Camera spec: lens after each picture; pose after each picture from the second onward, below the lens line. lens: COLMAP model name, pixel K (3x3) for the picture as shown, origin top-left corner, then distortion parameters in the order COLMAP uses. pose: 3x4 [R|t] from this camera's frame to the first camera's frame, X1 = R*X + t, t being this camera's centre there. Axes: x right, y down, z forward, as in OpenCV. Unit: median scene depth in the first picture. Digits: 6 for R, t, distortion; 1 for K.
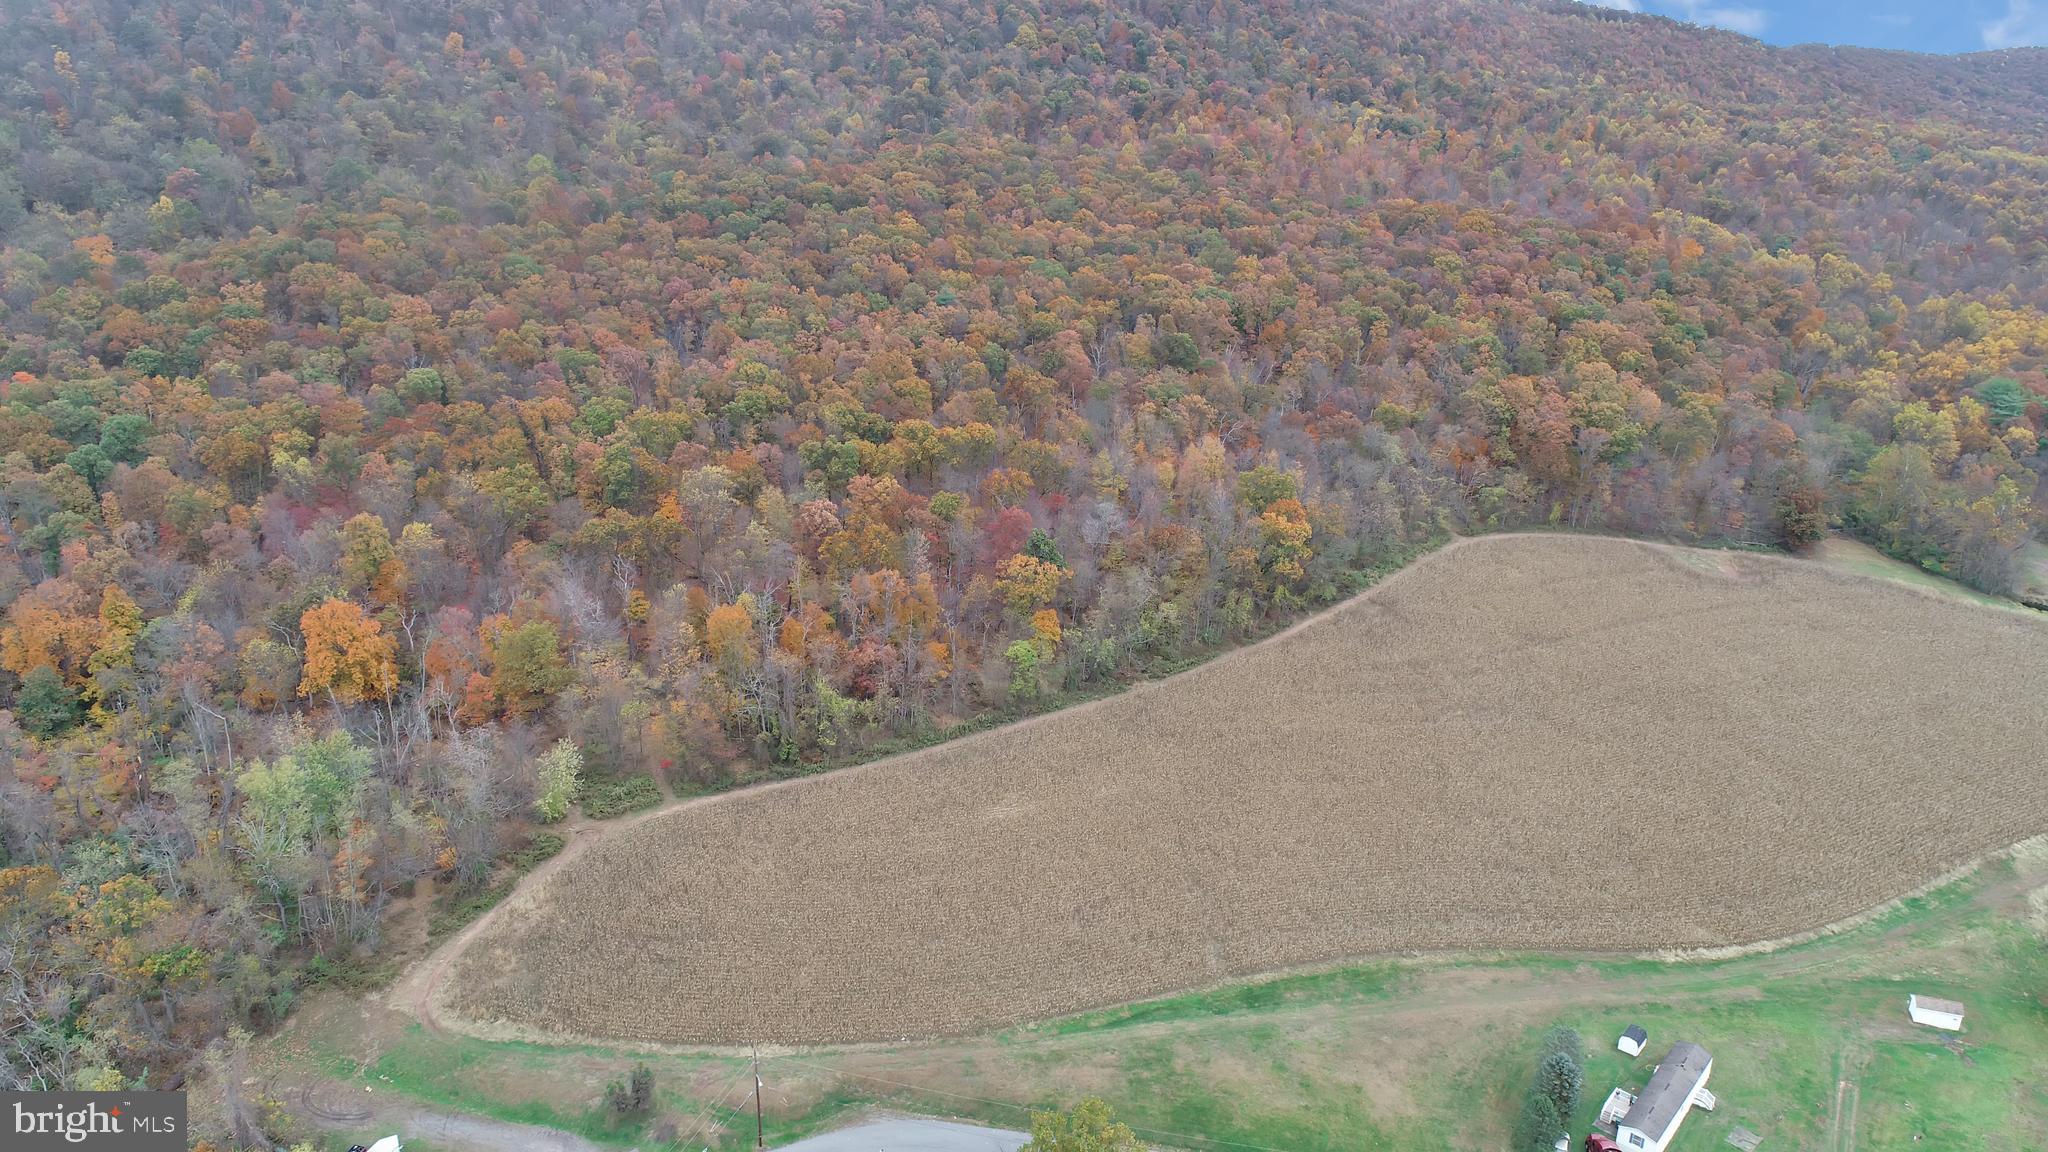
lens RADIAL K [[1362.2, 0, 1024.0], [0, 1362.2, 576.0], [0, 0, 1]] dist [-0.007350, 0.001107]
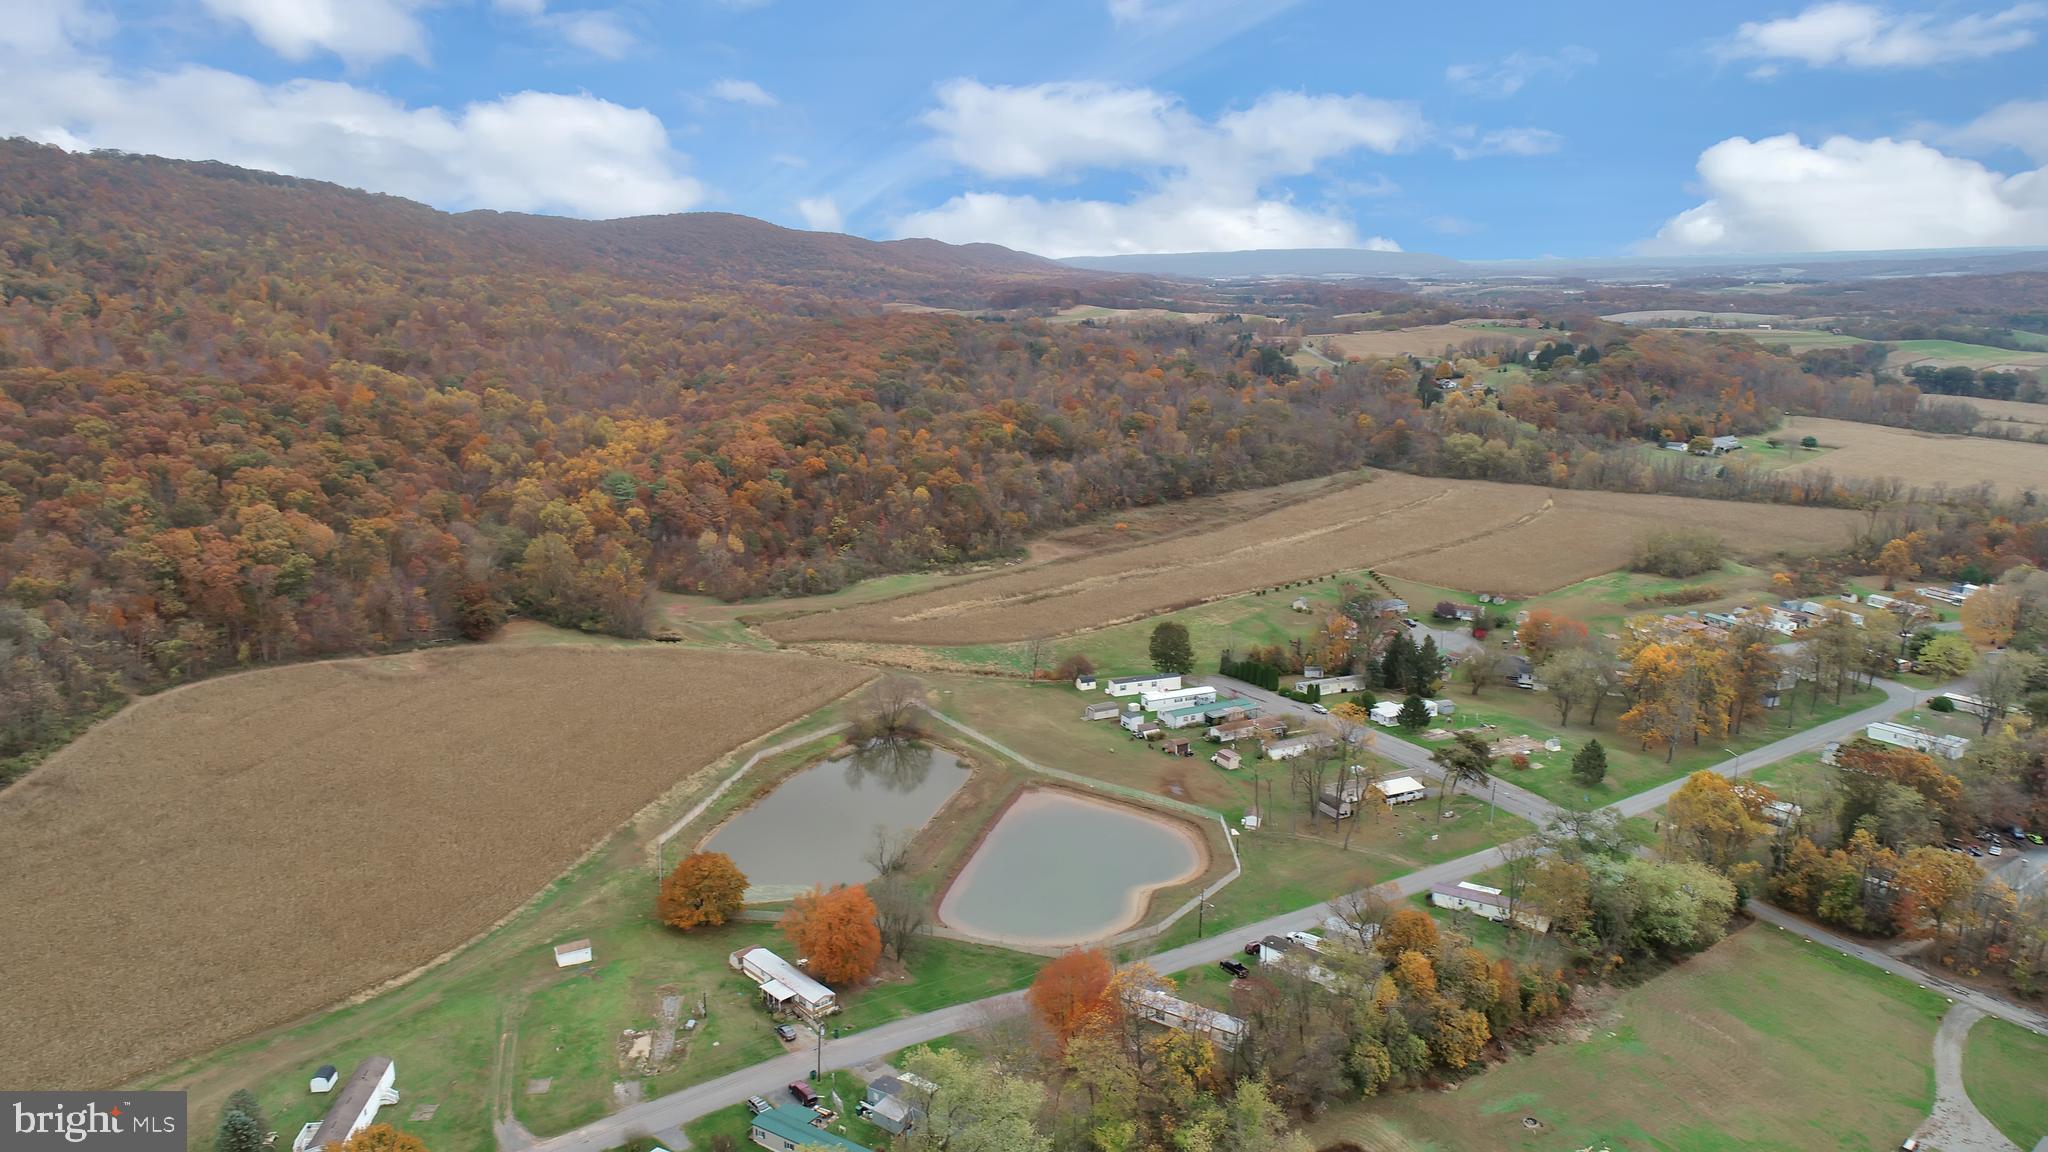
lens RADIAL K [[1362.2, 0, 1024.0], [0, 1362.2, 576.0], [0, 0, 1]] dist [-0.007350, 0.001107]
pose [[0.663287, -0.177591, 0.726989, 0.040902], [0.255864, 0.966709, 0.002707, 0.038240], [-0.703267, 0.184215, 0.686644, -0.102700]]
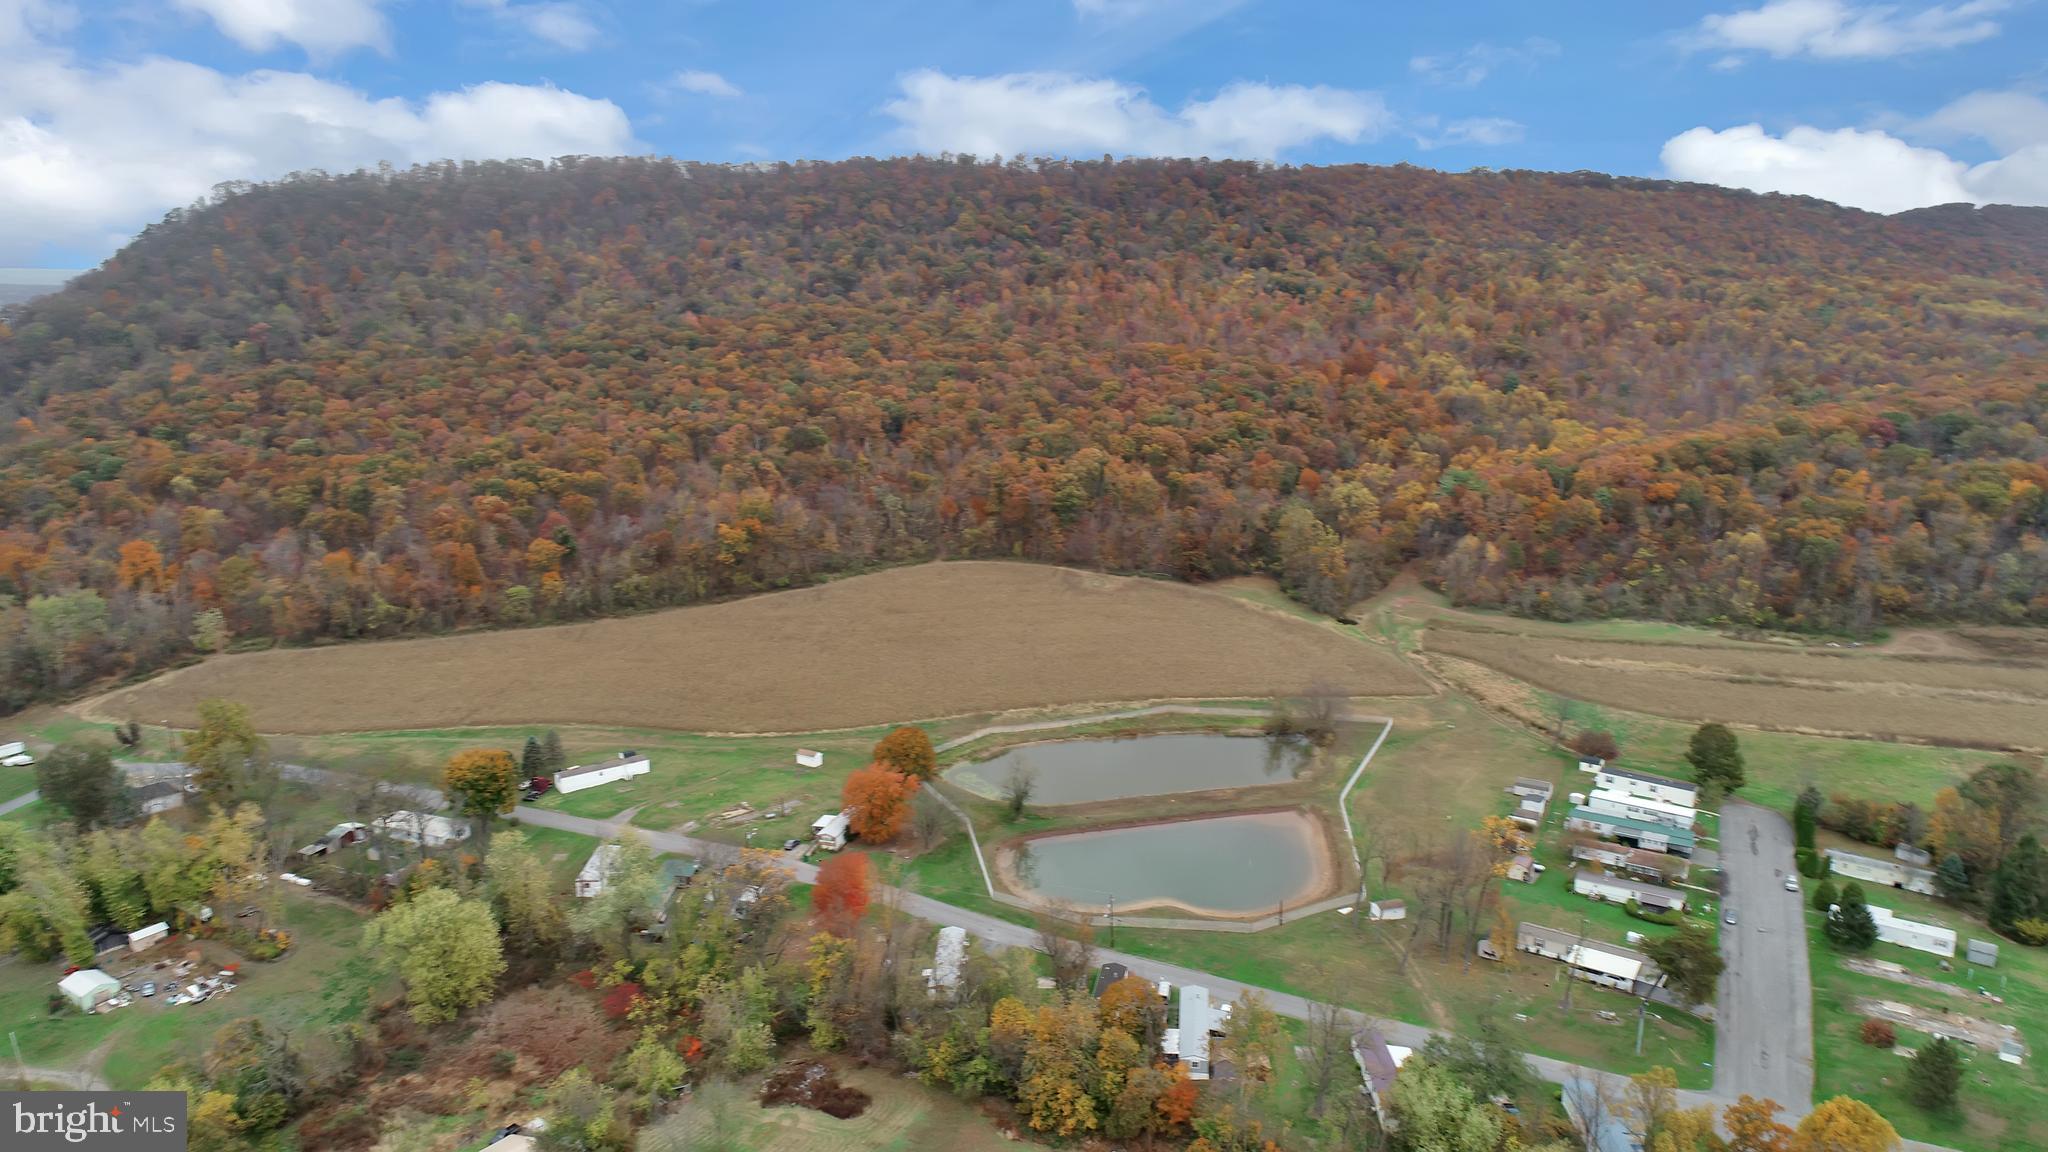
lens RADIAL K [[1362.2, 0, 1024.0], [0, 1362.2, 576.0], [0, 0, 1]] dist [-0.007350, 0.001107]
pose [[0.983442, 0.026481, -0.179277, 0.552867], [-0.047108, 0.992614, -0.111796, 0.118871], [0.174993, 0.118391, 0.977426, -0.324560]]
